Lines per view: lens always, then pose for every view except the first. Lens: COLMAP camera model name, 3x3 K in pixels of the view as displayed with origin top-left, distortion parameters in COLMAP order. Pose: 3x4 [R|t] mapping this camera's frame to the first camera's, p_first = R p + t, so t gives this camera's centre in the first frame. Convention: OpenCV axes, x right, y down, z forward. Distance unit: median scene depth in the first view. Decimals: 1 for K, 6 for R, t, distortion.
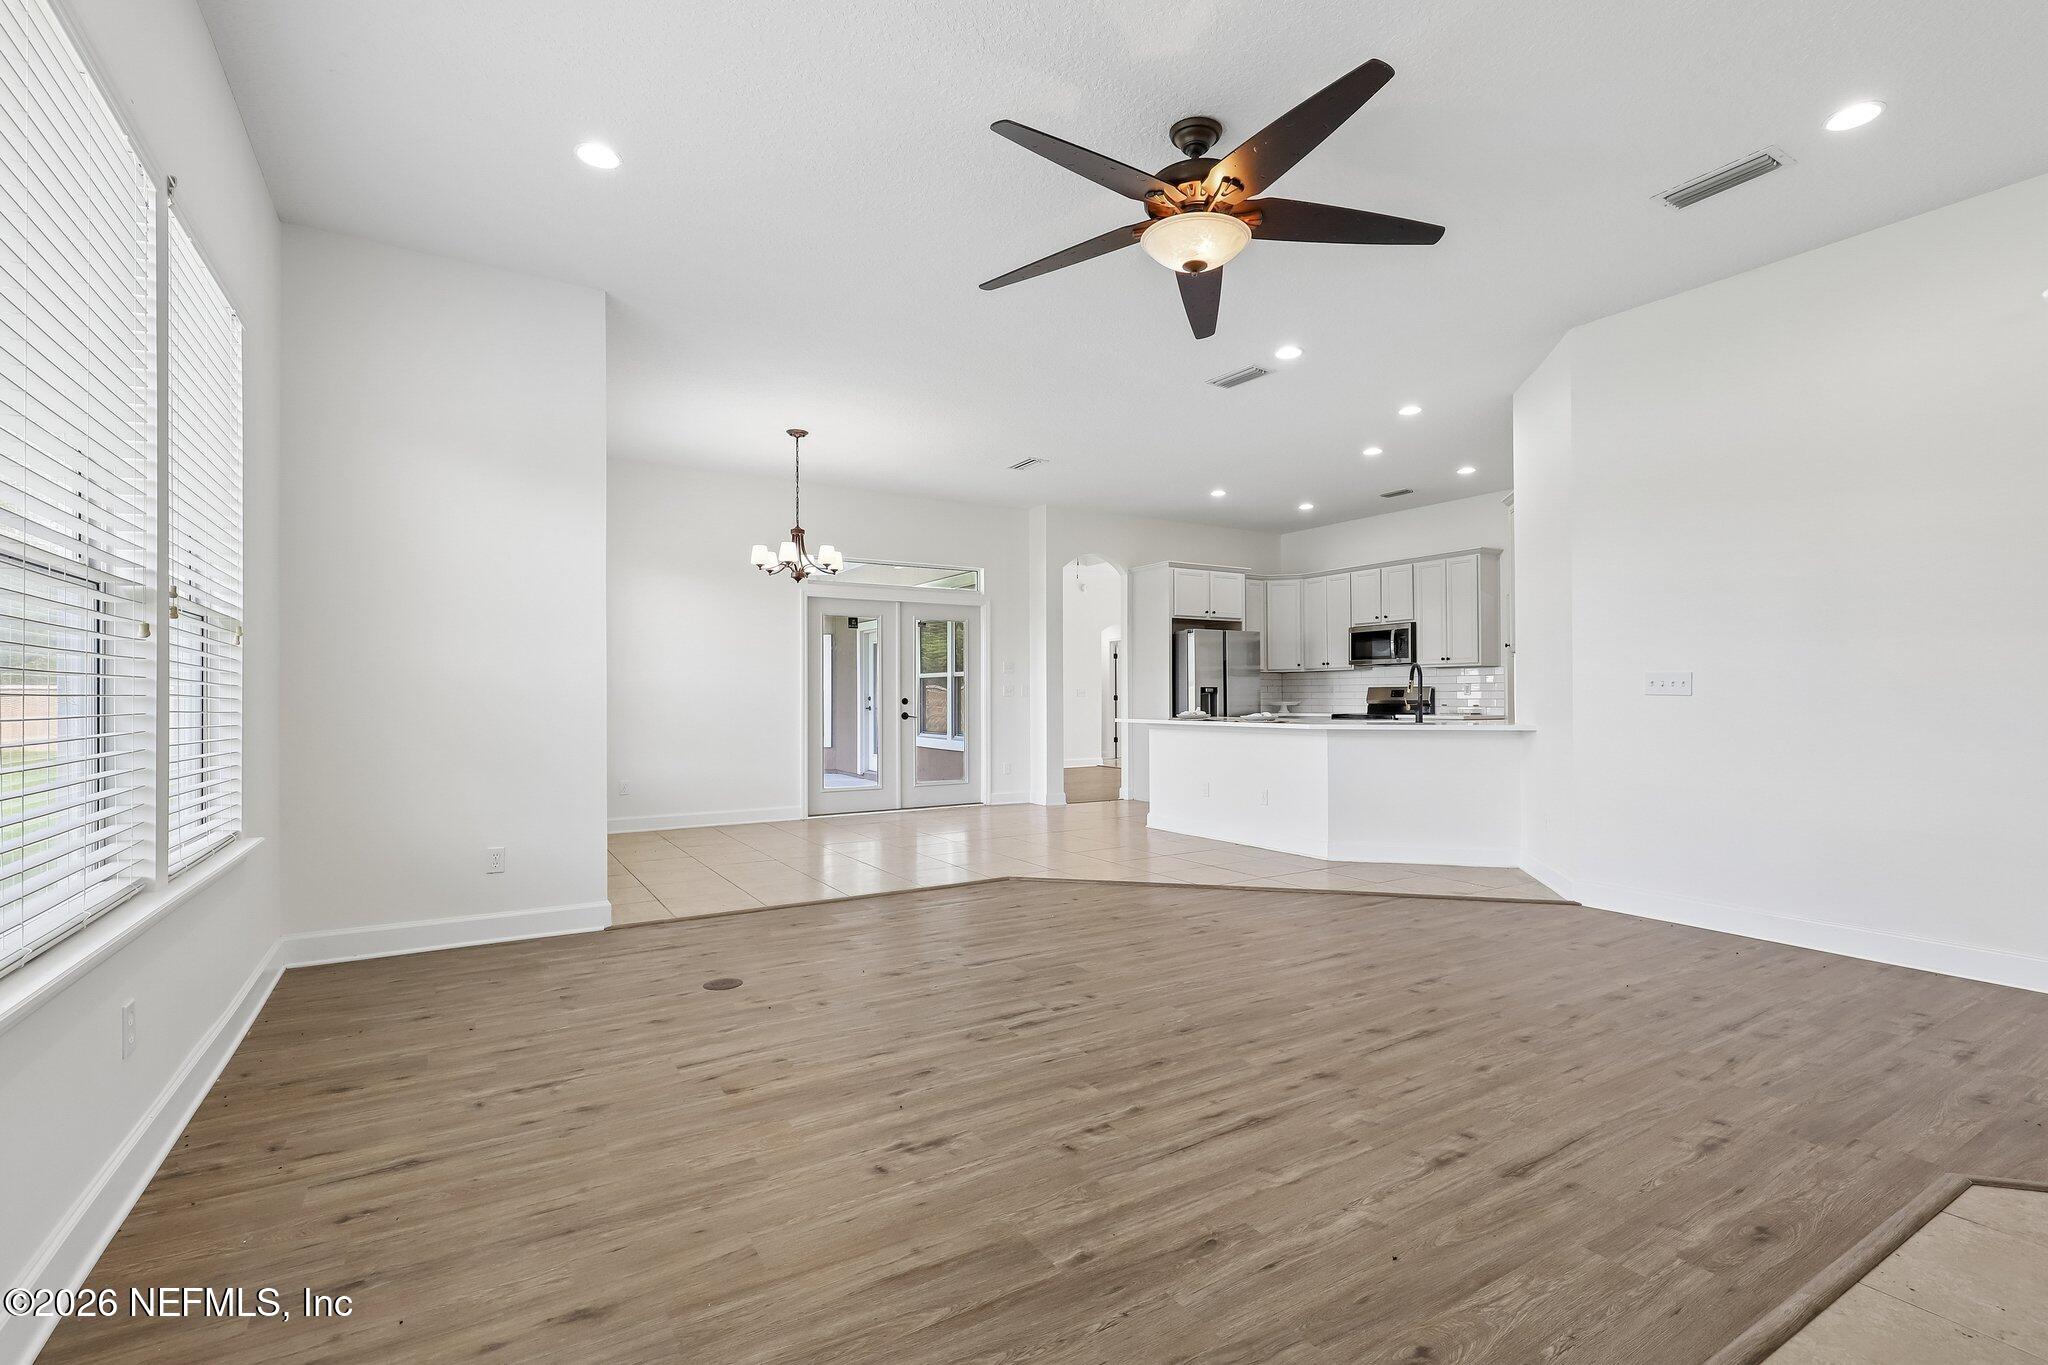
lens RADIAL K [[930.0, 0, 1029.1], [0, 930.0, 691.7], [0, 0, 1]] dist [0.000462, -0.000186]
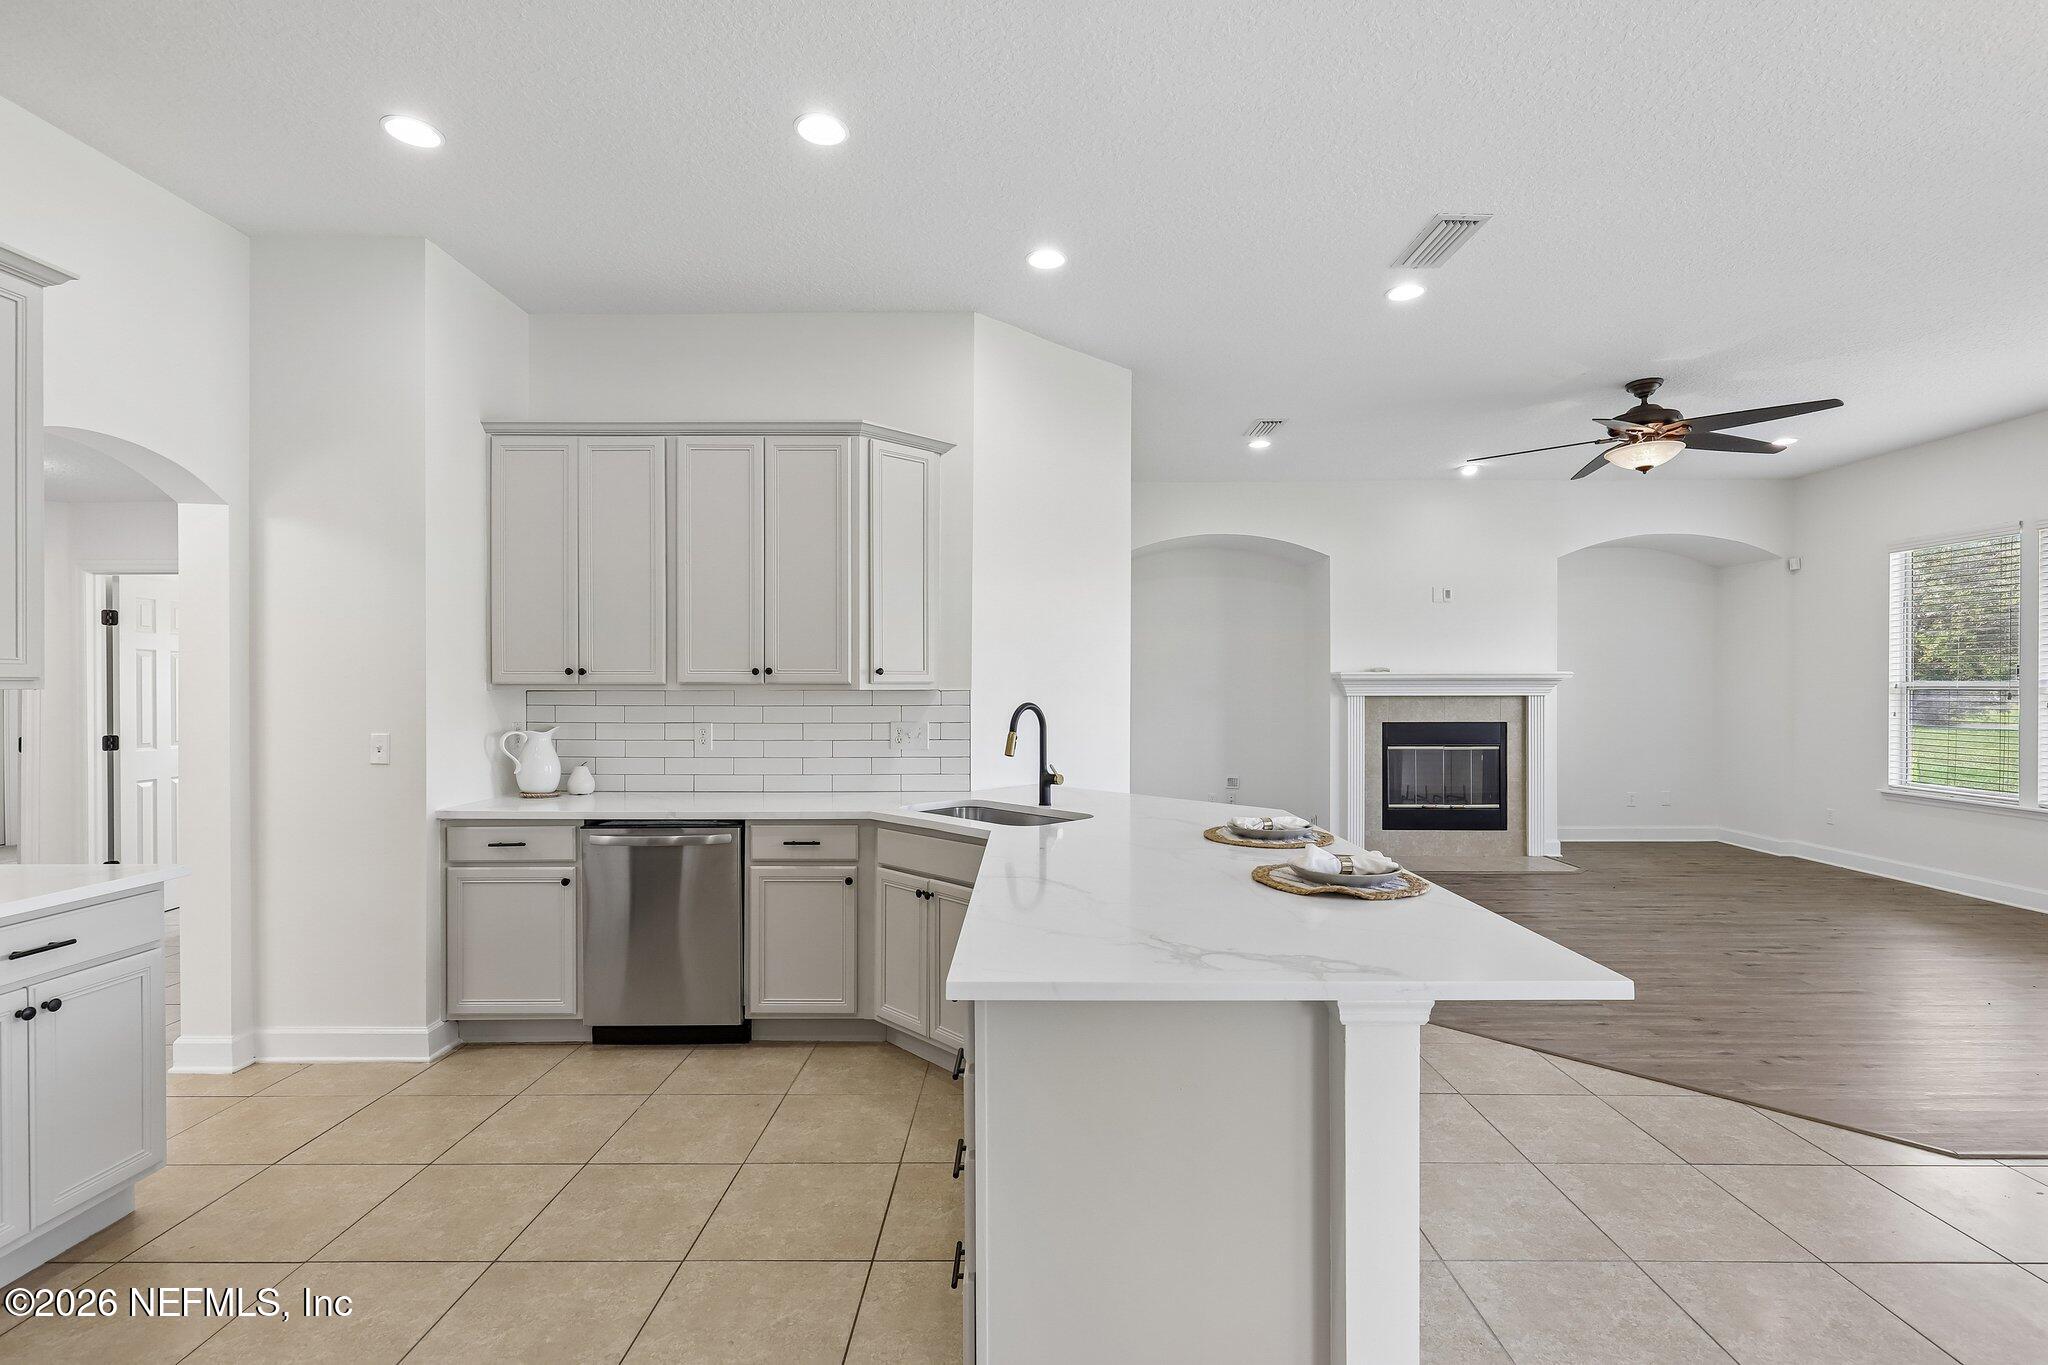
lens RADIAL K [[923.5, 0, 1031.1], [0, 923.5, 691.6], [0, 0, 1]] dist [-0.000197, -0.000221]
pose [[-0.848208, 0.000372, 0.529662, 0.243490], [0.000019, 1.000000, -0.000672, -0.076537], [-0.529663, -0.000560, -0.848208, 3.026449]]
